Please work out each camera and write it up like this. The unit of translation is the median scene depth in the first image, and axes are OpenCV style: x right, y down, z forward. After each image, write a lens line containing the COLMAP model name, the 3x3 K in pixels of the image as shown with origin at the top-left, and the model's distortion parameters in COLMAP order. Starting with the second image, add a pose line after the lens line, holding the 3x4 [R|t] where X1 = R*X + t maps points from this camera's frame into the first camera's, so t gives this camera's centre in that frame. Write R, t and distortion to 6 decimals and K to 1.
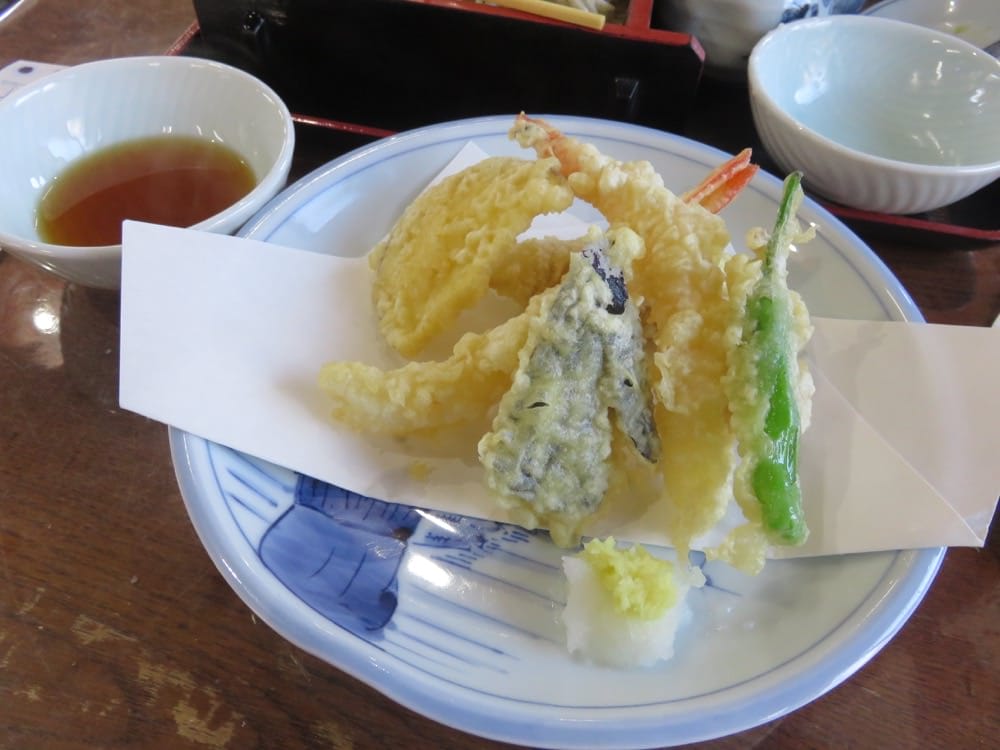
lens RADIAL K [[736.6, 0, 499.9], [0, 736.6, 359.2], [0, 0, 1]] dist [0.002120, 0.001272]
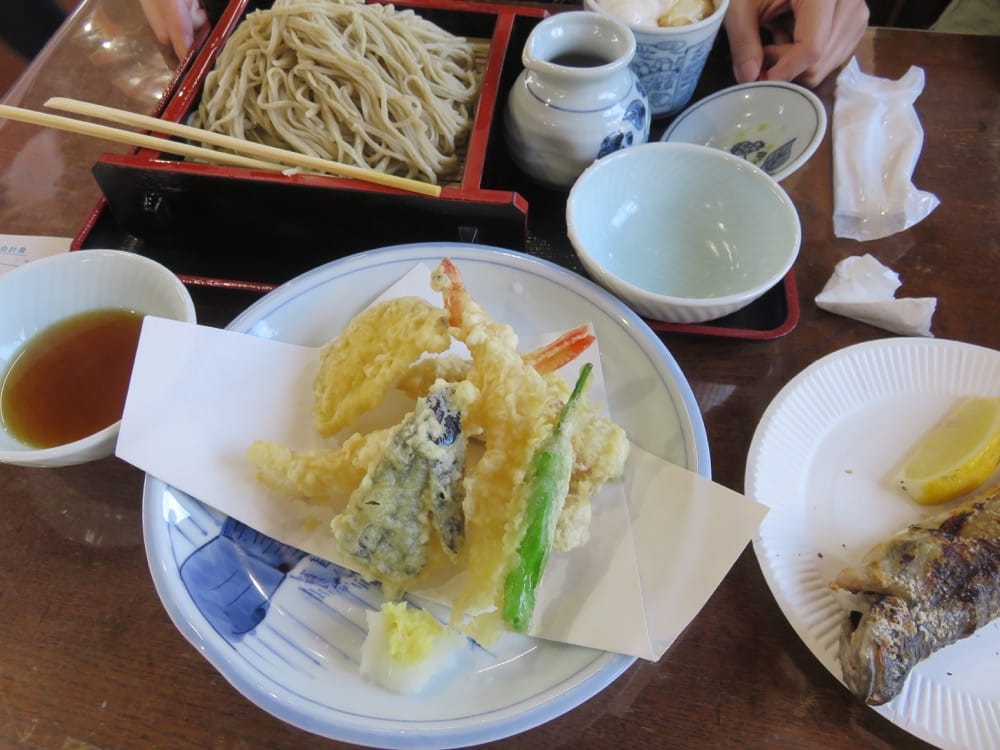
lens RADIAL K [[737.2, 0, 500.0], [0, 737.2, 375.0], [0, 0, 1]] dist [0.064526, 0.000014]
pose [[0.976841, 0.148920, -0.153638, 0.462819], [-0.138155, 0.987289, 0.078571, -0.321679], [0.163386, -0.055525, 0.984999, -0.366931]]
